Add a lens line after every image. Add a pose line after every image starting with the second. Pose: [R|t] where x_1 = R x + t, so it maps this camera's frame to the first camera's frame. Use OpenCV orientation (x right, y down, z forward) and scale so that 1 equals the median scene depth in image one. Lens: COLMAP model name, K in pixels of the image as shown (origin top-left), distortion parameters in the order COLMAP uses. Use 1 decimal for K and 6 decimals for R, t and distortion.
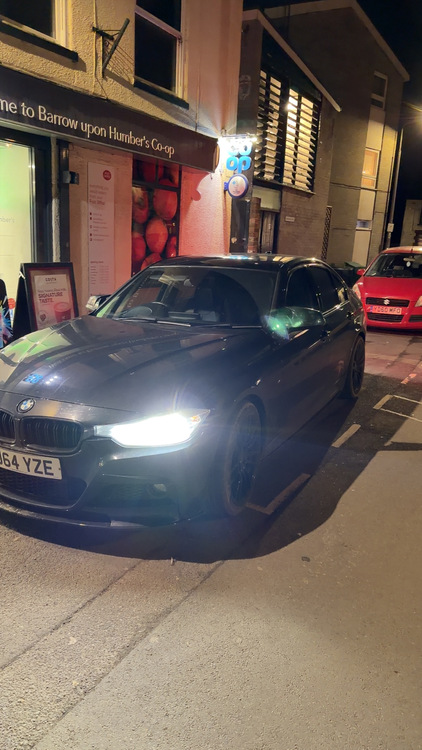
lens RADIAL K [[559.0, 0, 161.7], [0, 559.0, 377.2], [0, 0, 1]] dist [-0.002040, -0.005852]
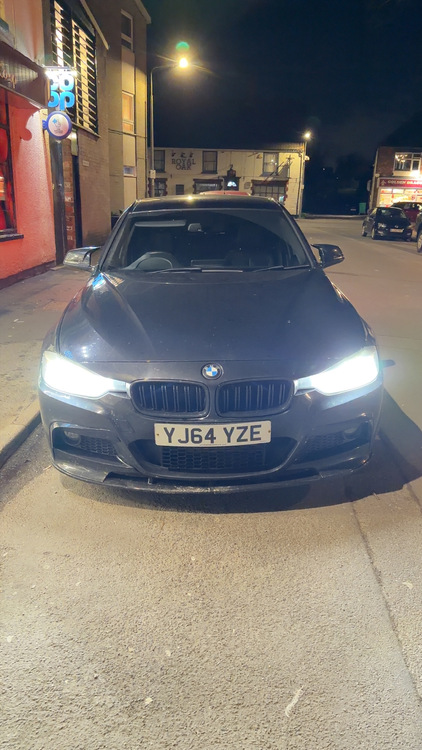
lens RADIAL K [[571.2, 0, 211.0], [0, 571.2, 375.0], [0, 0, 1]] dist [0.009139, -0.002725]
pose [[0.877448, -0.160426, 0.452050, -0.643701], [0.125459, 0.986363, 0.106524, -0.038332], [-0.462975, -0.036755, 0.885609, 0.200647]]
